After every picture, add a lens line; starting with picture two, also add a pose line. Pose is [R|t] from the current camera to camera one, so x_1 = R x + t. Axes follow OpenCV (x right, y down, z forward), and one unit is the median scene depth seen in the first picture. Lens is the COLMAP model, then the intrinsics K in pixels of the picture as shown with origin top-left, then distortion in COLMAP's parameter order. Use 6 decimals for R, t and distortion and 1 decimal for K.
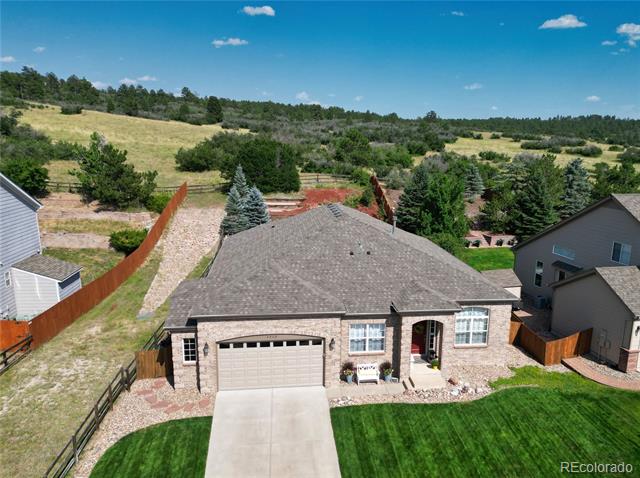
lens RADIAL K [[485.1, 0, 320.0], [0, 485.1, 239.0], [0, 0, 1]] dist [0.077450, -0.073725]
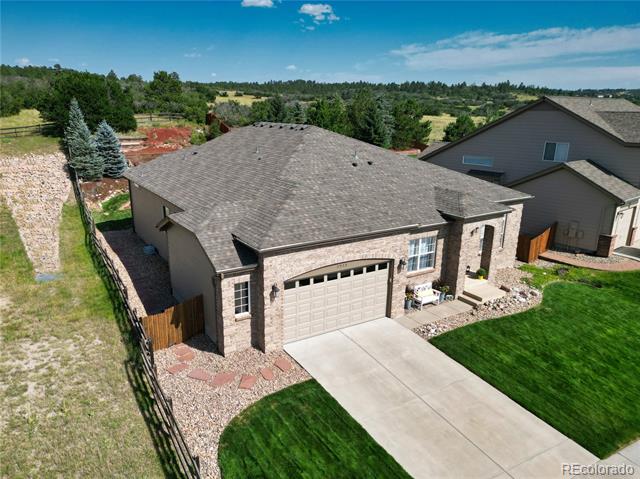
lens RADIAL K [[480.6, 0, 319.1], [0, 480.6, 201.3], [0, 0, 1]] dist [0.035482, -0.000079]
pose [[0.940788, -0.095227, 0.325344, -0.353162], [0.078813, 0.994878, 0.063297, 0.044153], [-0.329705, -0.033908, 0.943475, 0.274472]]
